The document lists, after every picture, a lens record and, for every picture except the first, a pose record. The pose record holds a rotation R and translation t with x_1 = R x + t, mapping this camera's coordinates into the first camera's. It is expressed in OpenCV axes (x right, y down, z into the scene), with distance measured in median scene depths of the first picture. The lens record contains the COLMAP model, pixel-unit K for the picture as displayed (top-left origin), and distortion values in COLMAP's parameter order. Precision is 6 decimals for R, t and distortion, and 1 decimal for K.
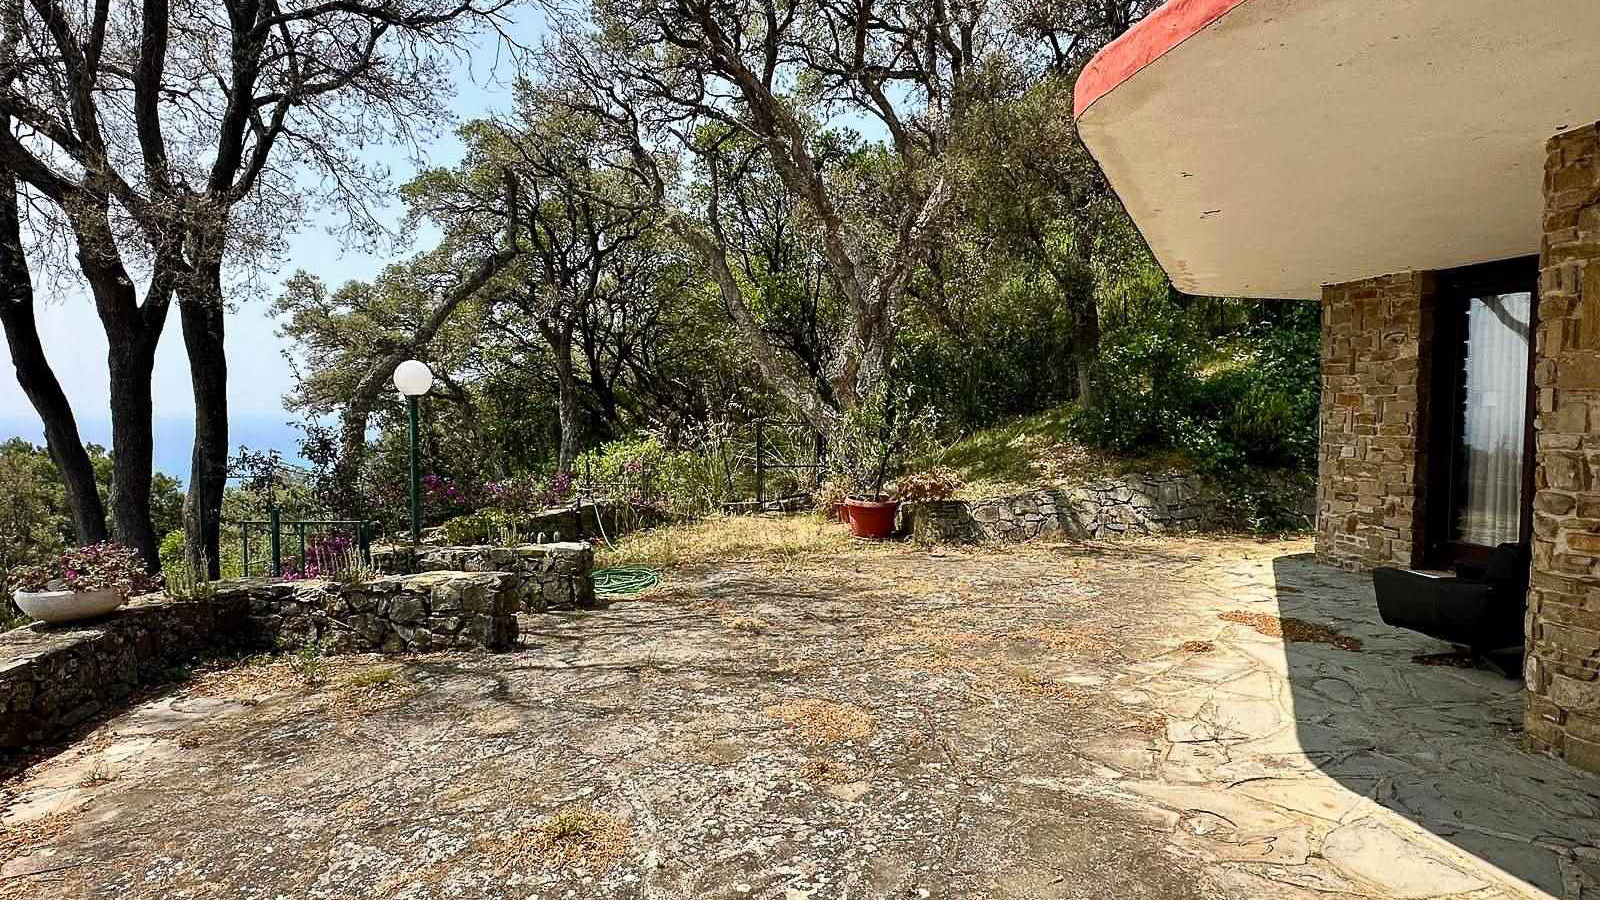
lens RADIAL K [[902.8, 0, 794.3], [0, 902.8, 458.5], [0, 0, 1]] dist [-0.002555, -0.001243]
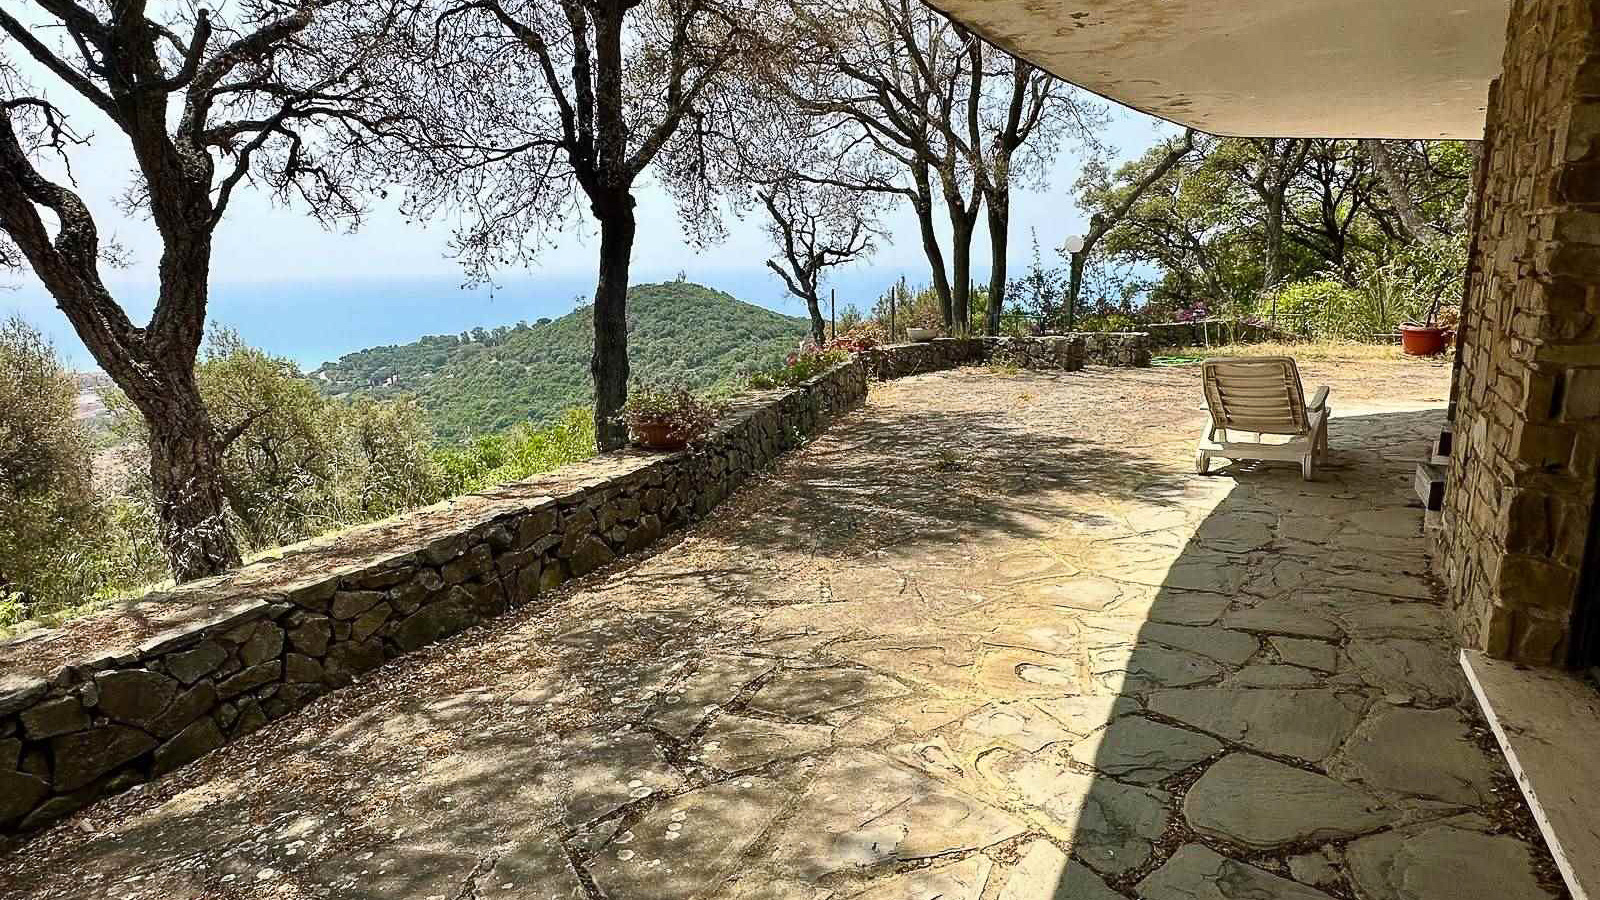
lens RADIAL K [[902.8, 0, 794.3], [0, 902.8, 458.5], [0, 0, 1]] dist [-0.002555, -0.001243]
pose [[0.632325, 0.150820, -0.759881, 0.624578], [-0.023095, 0.984101, 0.176104, 0.032286], [0.774359, -0.093806, 0.625754, -0.602674]]
